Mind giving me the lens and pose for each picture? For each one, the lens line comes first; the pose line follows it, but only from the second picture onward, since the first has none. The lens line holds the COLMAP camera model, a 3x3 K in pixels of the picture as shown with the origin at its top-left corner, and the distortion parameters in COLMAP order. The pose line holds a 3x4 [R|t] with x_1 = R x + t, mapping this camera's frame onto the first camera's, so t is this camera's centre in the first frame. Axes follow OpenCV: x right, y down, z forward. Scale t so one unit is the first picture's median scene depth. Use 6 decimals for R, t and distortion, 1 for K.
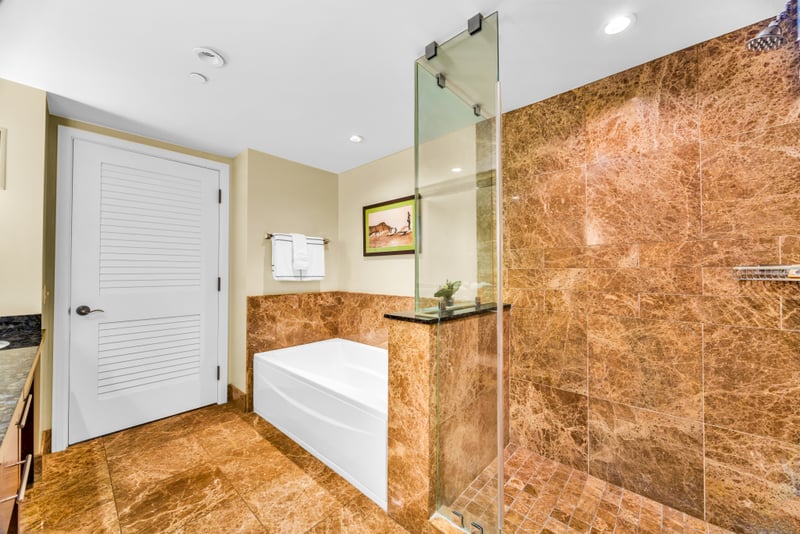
lens RADIAL K [[306.9, 0, 399.0], [0, 306.9, 265.6], [0, 0, 1]] dist [-0.005466, -0.000048]
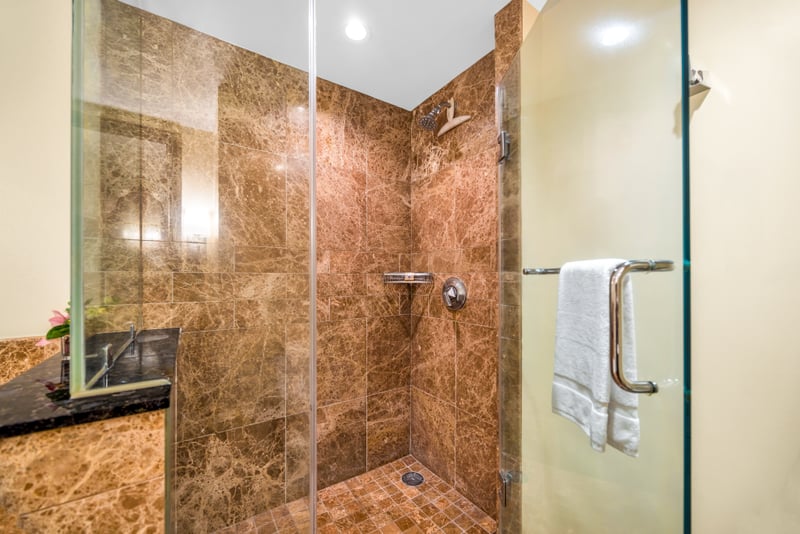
lens RADIAL K [[306.9, 0, 399.5], [0, 306.9, 276.2], [0, 0, 1]] dist [-0.005466, -0.000048]
pose [[0.216973, 0.003482, 0.976171, -0.182816], [-0.018813, 0.999823, 0.000615, 0.011115], [-0.975996, -0.018498, 0.217000, 0.493882]]
